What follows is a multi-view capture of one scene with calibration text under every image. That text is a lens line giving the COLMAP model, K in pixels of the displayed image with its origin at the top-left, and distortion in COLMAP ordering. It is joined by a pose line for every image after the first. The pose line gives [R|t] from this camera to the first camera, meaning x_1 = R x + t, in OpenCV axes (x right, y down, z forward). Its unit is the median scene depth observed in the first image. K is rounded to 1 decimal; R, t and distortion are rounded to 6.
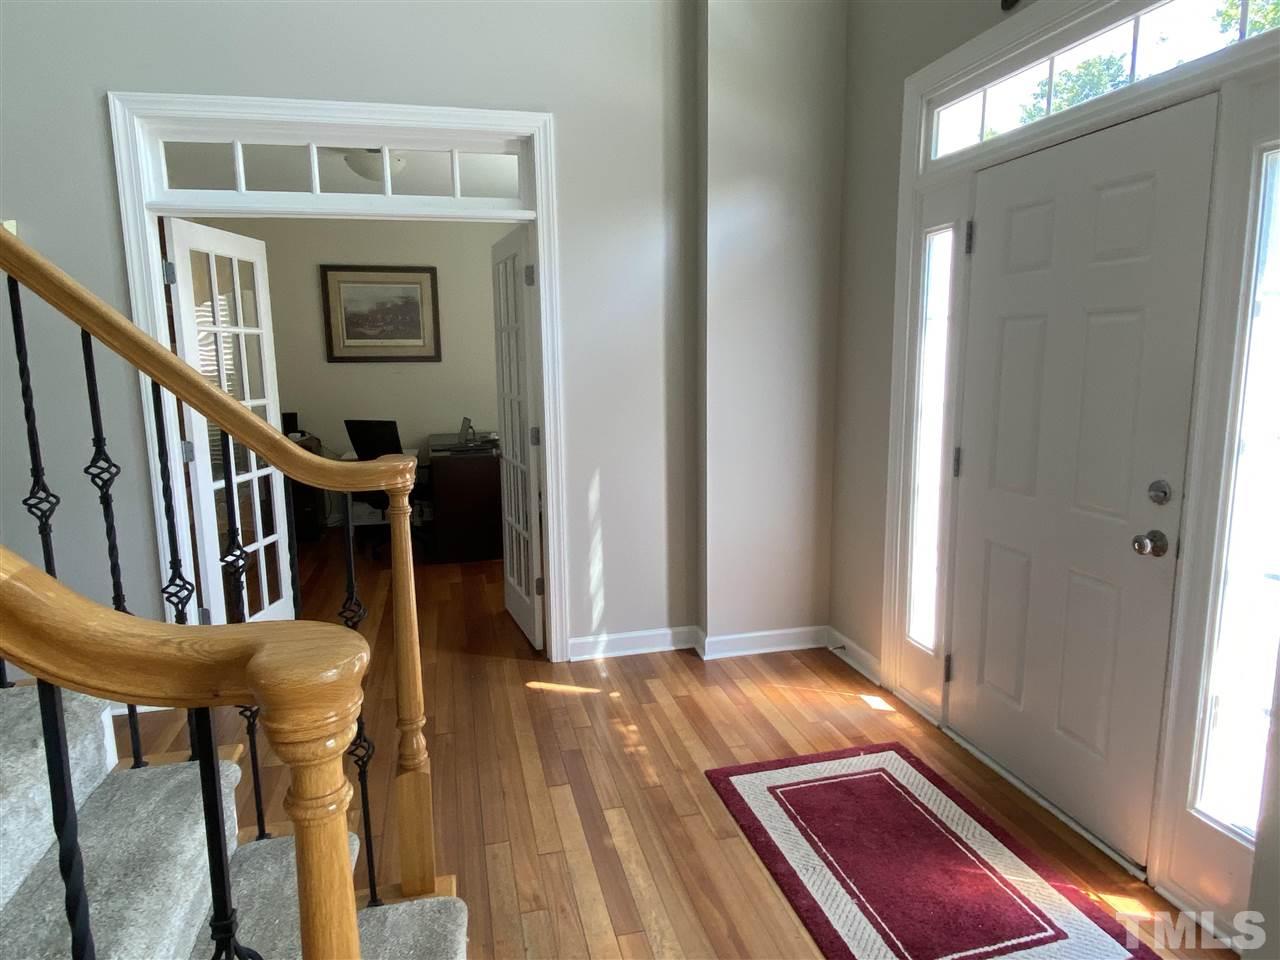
lens RADIAL K [[793.6, 0, 636.6], [0, 793.6, 478.2], [0, 0, 1]] dist [0.010823, 0.001121]
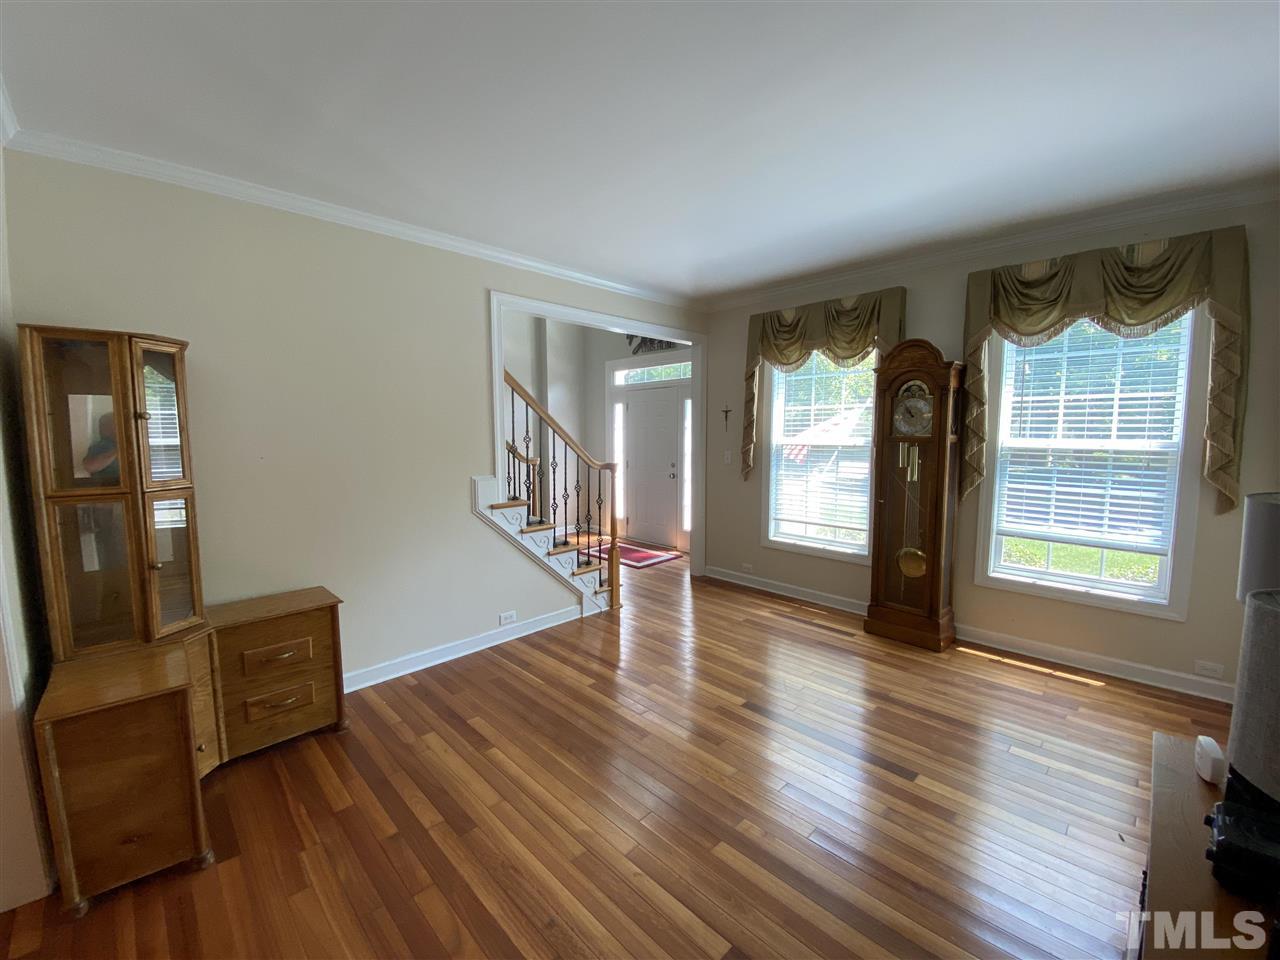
lens RADIAL K [[520.3, 0, 647.1], [0, 520.3, 478.9], [0, 0, 1]] dist [-0.002239, -0.000231]
pose [[0.863597, -0.041252, 0.502493, -0.712889], [0.081176, 0.995021, -0.057825, 0.183007], [-0.497606, 0.090728, 0.862645, -1.090981]]
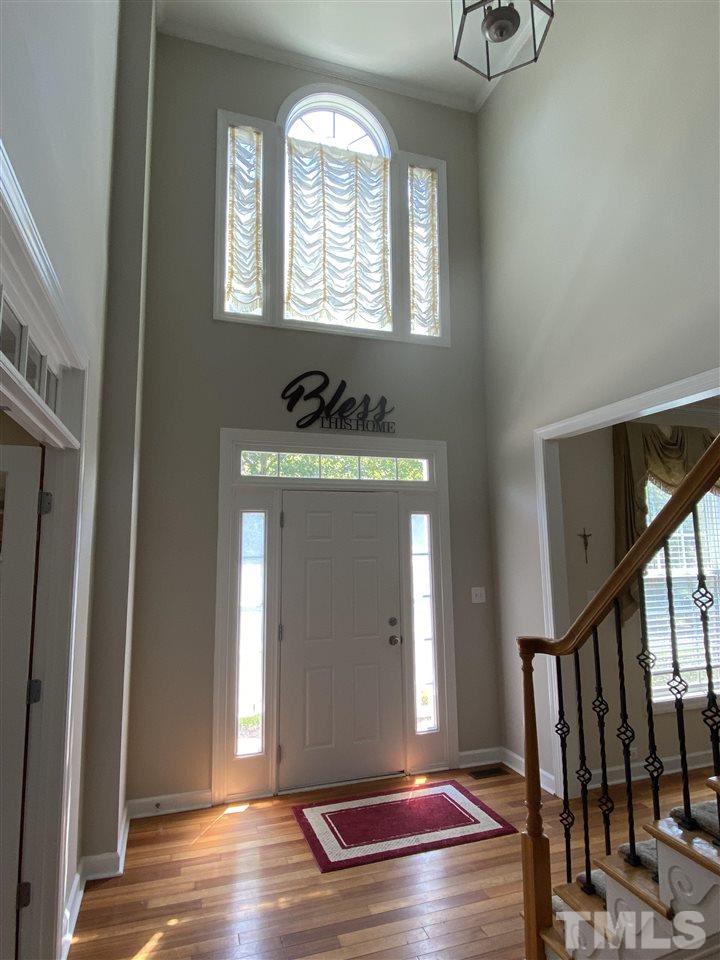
lens RADIAL K [[552.7, 0, 356.0], [0, 552.7, 475.0], [0, 0, 1]] dist [0.006305, -0.000965]
pose [[-0.071965, 0.160352, 0.984433, -0.925635], [0.178559, 0.973118, -0.145456, -0.154980], [-0.981294, 0.165312, -0.098663, 0.842767]]
